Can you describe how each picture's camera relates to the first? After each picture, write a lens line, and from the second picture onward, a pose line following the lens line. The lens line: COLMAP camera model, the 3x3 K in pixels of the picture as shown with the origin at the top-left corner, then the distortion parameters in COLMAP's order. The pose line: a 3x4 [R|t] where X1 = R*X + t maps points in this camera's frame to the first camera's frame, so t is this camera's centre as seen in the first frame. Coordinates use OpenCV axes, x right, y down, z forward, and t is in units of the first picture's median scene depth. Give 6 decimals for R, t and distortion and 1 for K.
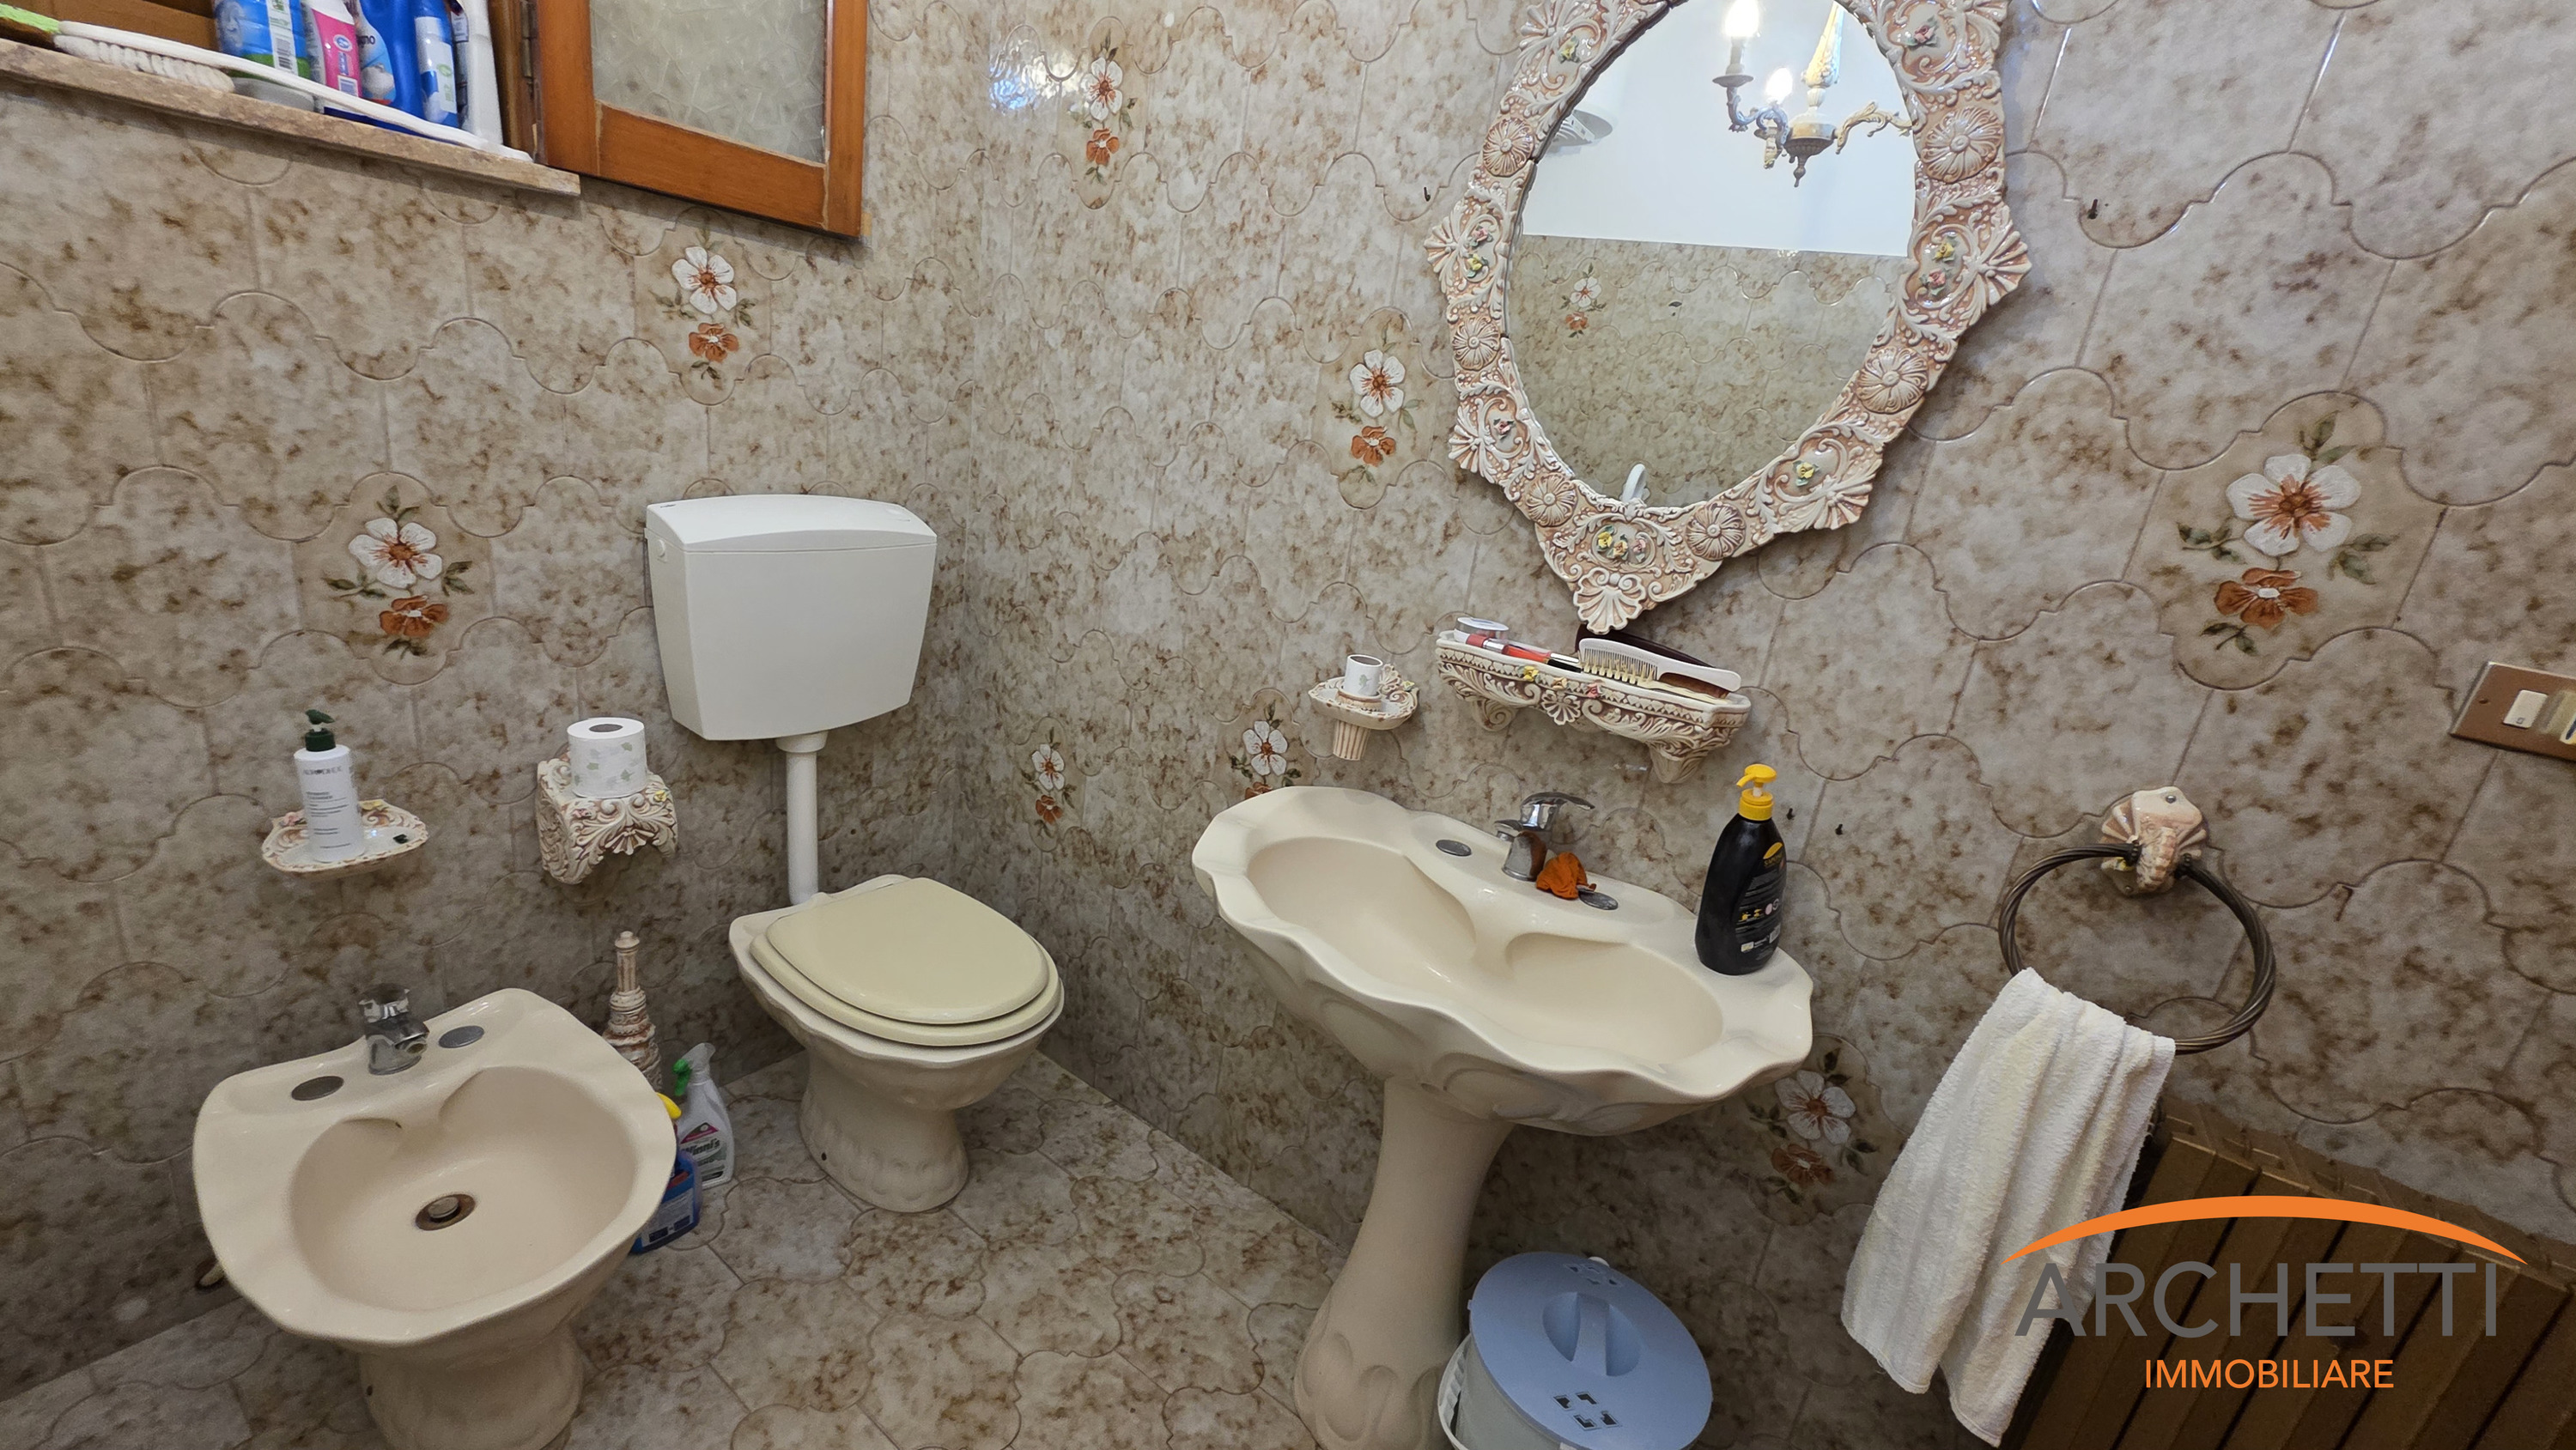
lens RADIAL K [[1031.4, 0, 1289.8], [0, 1031.4, 724.5], [0, 0, 1]] dist [-0.003848, 0.002292]
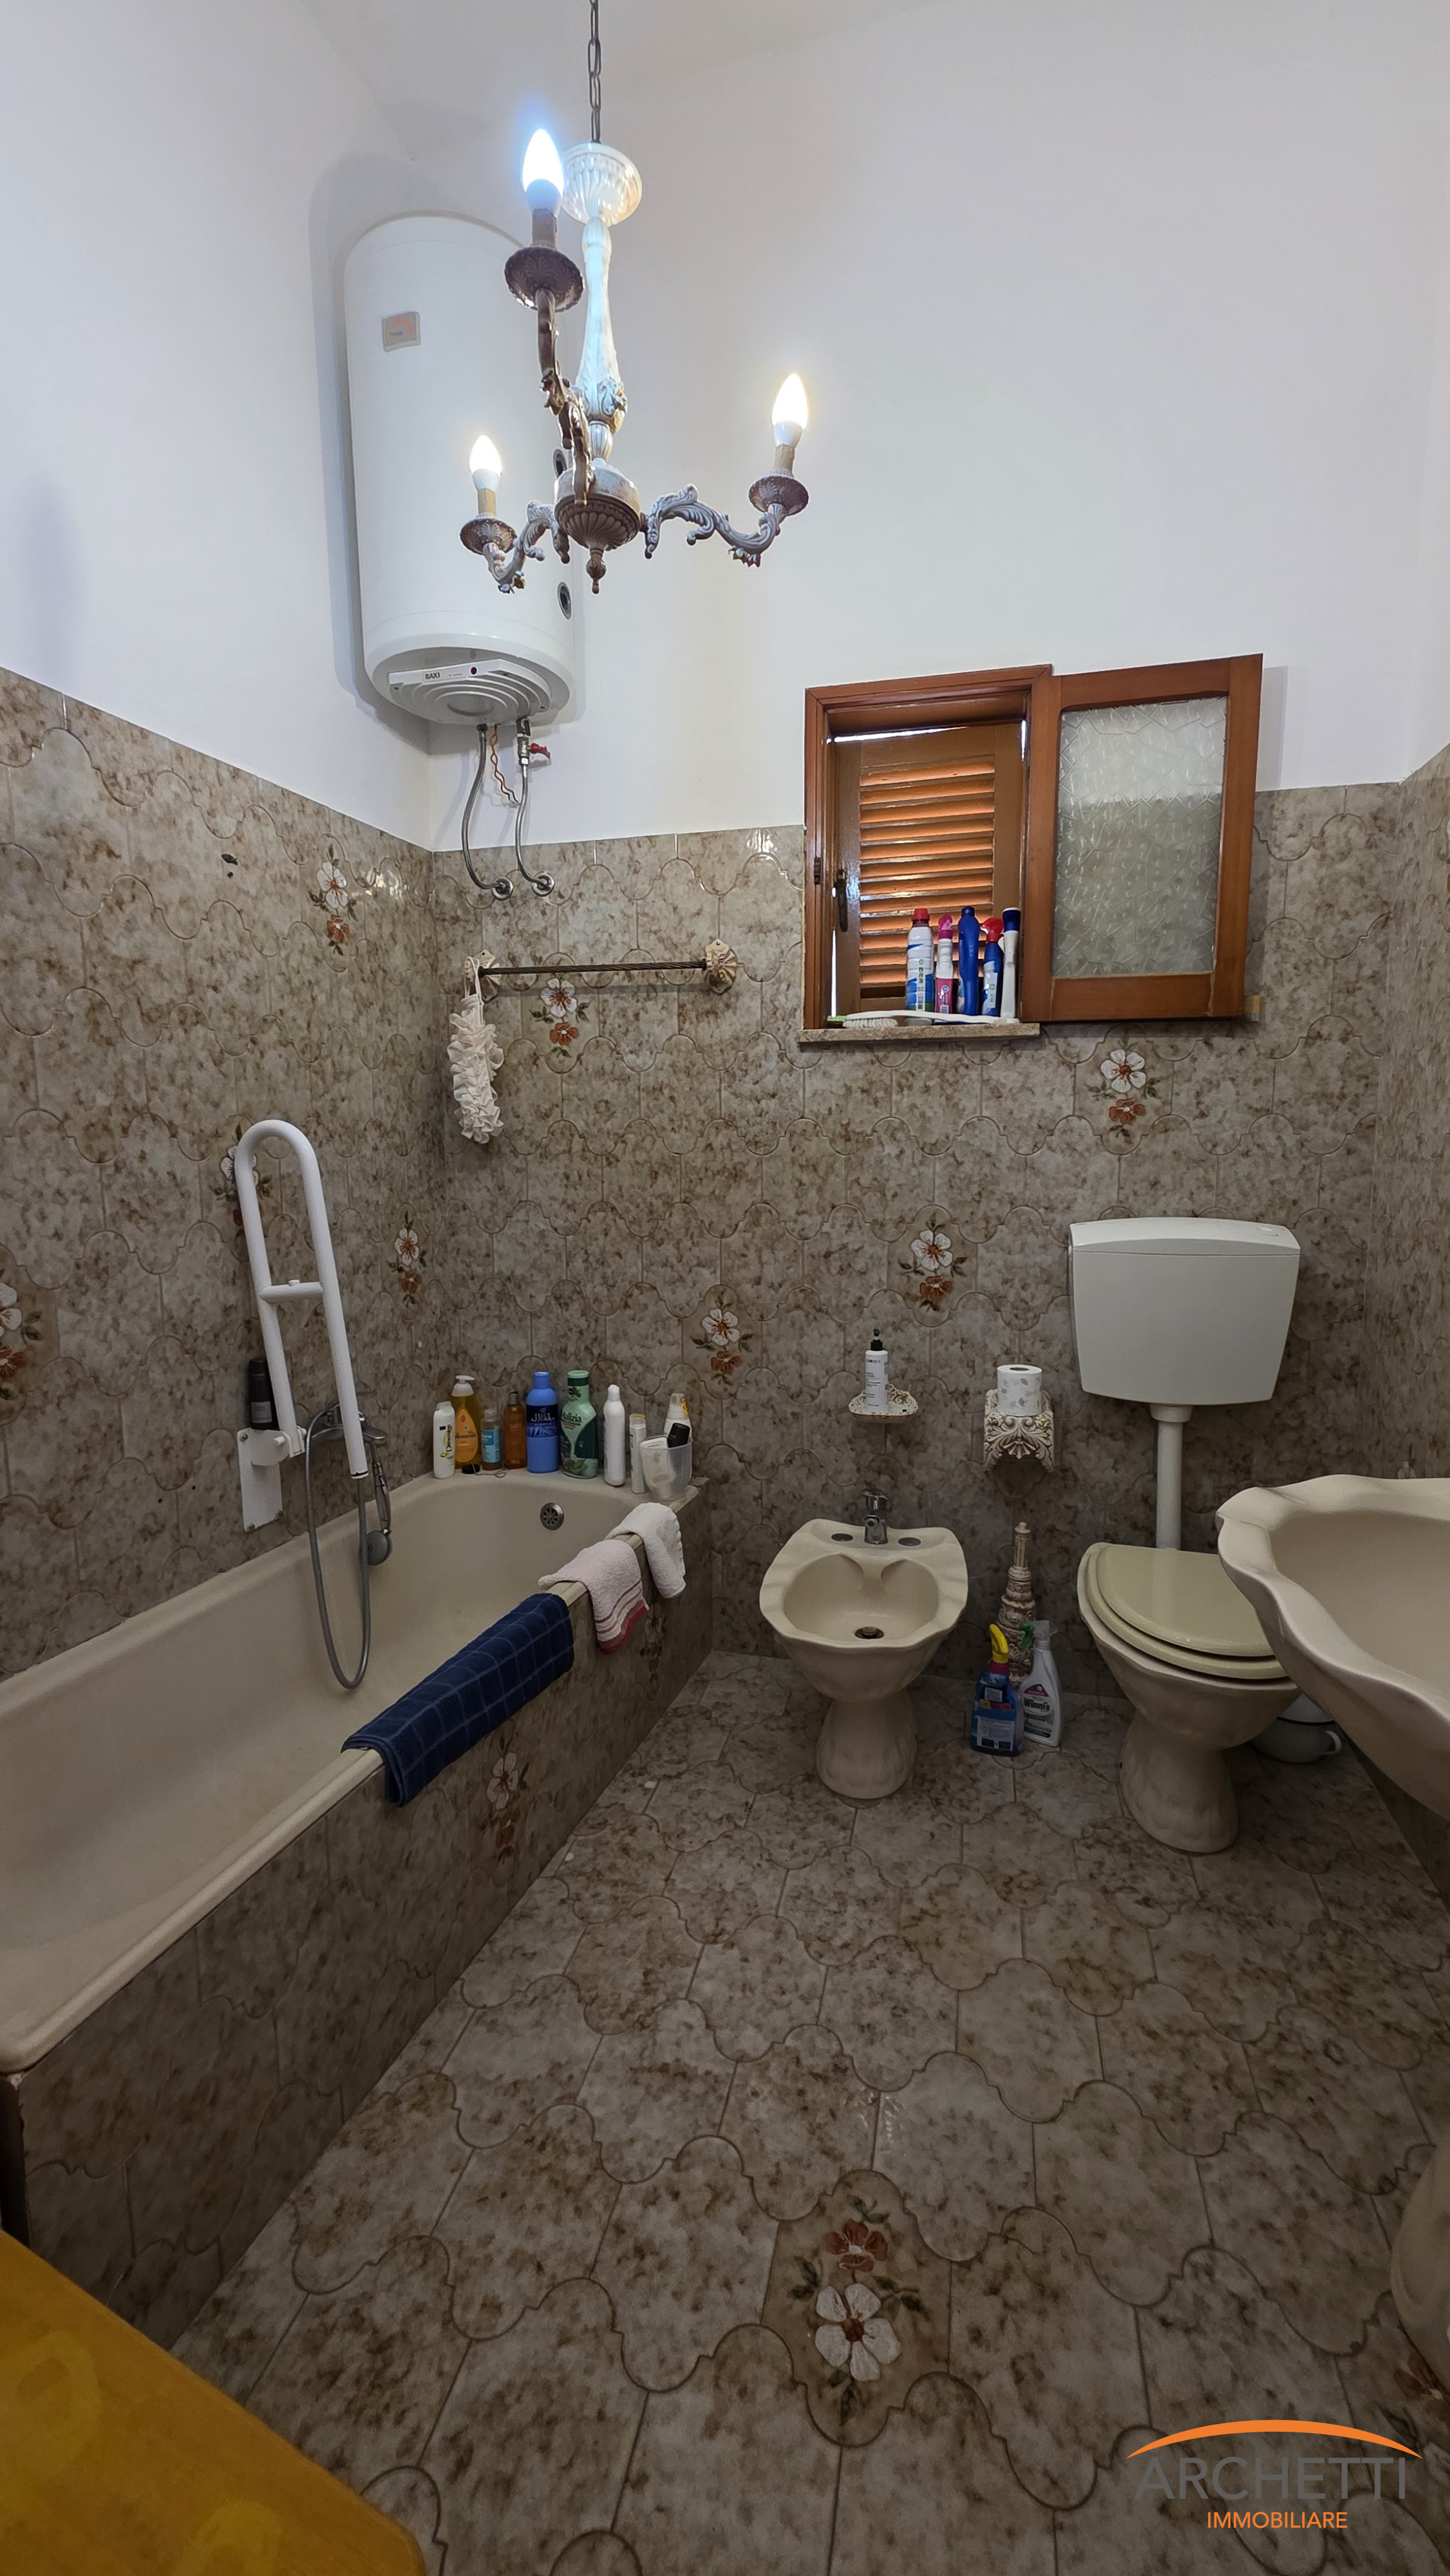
lens RADIAL K [[1031.4, 0, 732.2], [0, 1031.4, 1292.4], [0, 0, 1]] dist [-0.003848, 0.002292]
pose [[0.371870, -0.012195, -0.928205, 0.568039], [-0.223421, 0.969344, -0.102246, 0.141098], [0.900997, 0.245403, 0.357745, 0.064379]]
